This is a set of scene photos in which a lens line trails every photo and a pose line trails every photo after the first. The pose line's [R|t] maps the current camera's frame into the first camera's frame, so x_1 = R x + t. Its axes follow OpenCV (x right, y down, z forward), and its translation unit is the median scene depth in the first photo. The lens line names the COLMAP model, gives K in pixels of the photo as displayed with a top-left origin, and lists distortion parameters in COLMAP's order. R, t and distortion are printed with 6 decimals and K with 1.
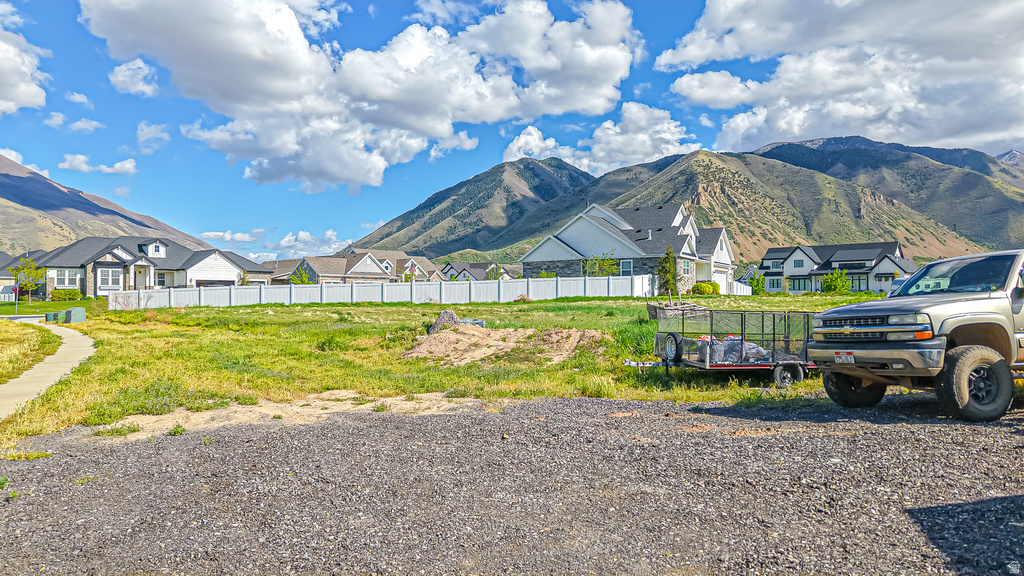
lens RADIAL K [[676.2, 0, 512.0], [0, 676.2, 288.0], [0, 0, 1]] dist [0.041734, -0.035209]
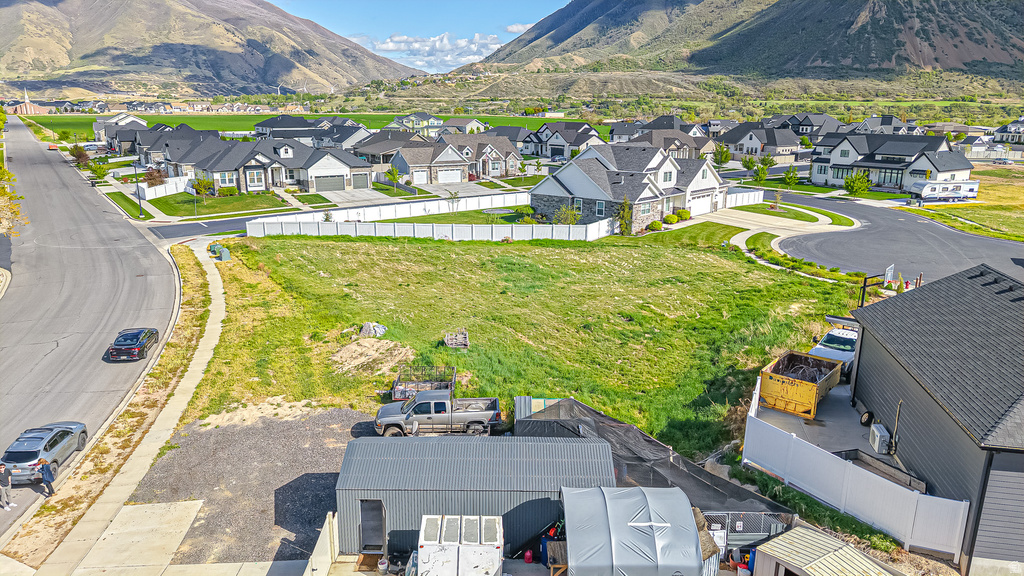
lens RADIAL K [[676.2, 0, 512.0], [0, 676.2, 288.0], [0, 0, 1]] dist [0.041734, -0.035209]
pose [[0.976817, 0.059321, -0.205692, 0.198217], [-0.001090, 0.962206, 0.272319, -0.166192], [0.214073, -0.265782, 0.939964, -0.219850]]
